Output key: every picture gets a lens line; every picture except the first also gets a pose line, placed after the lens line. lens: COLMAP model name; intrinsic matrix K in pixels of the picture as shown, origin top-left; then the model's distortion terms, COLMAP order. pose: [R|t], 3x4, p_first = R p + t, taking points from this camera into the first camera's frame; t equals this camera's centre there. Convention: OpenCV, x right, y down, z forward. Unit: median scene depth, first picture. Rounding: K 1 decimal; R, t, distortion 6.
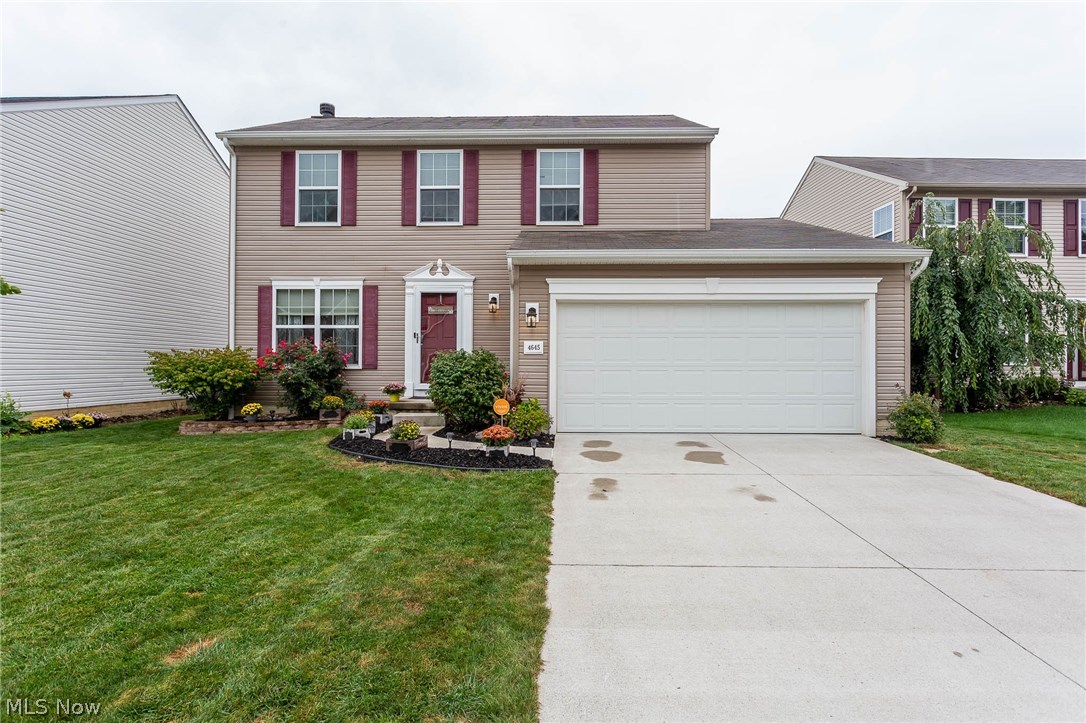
lens RADIAL K [[623.2, 0, 543.0], [0, 623.2, 361.5], [0, 0, 1]] dist [-0.002112, 0.000649]
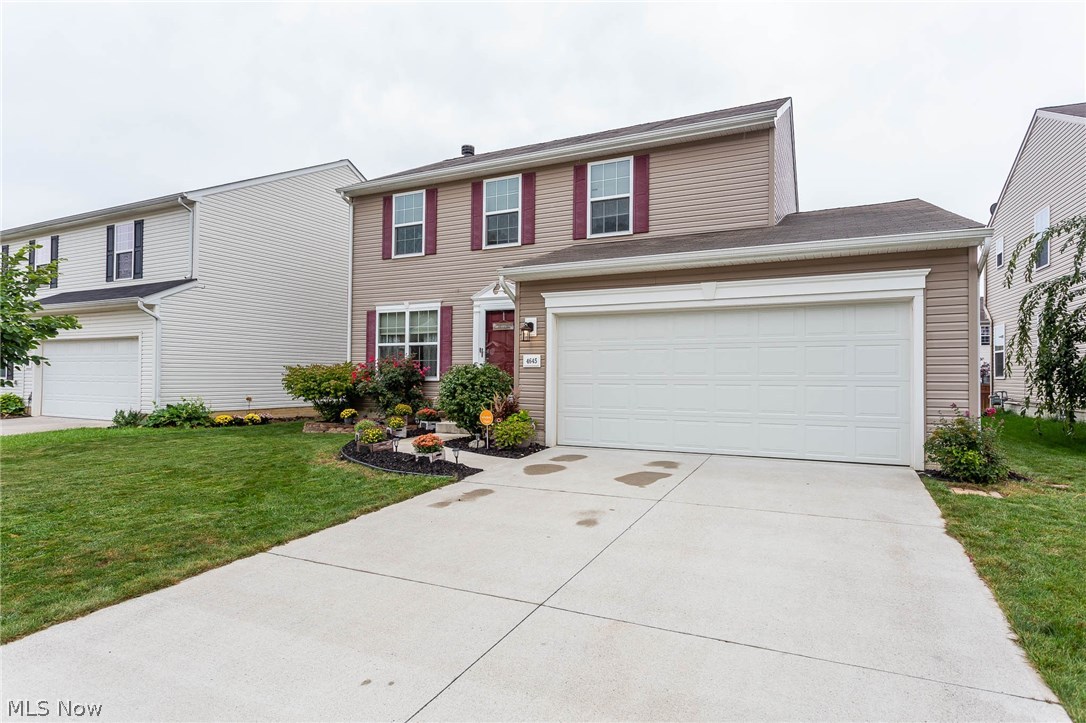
lens RADIAL K [[610.4, 0, 501.6], [0, 610.4, 367.5], [0, 0, 1]] dist [0.000585, 0.000852]
pose [[0.902927, -0.004169, -0.429773, 0.287146], [0.000022, 0.999953, -0.009654, -0.001438], [0.429794, 0.008707, 0.902885, 0.053603]]
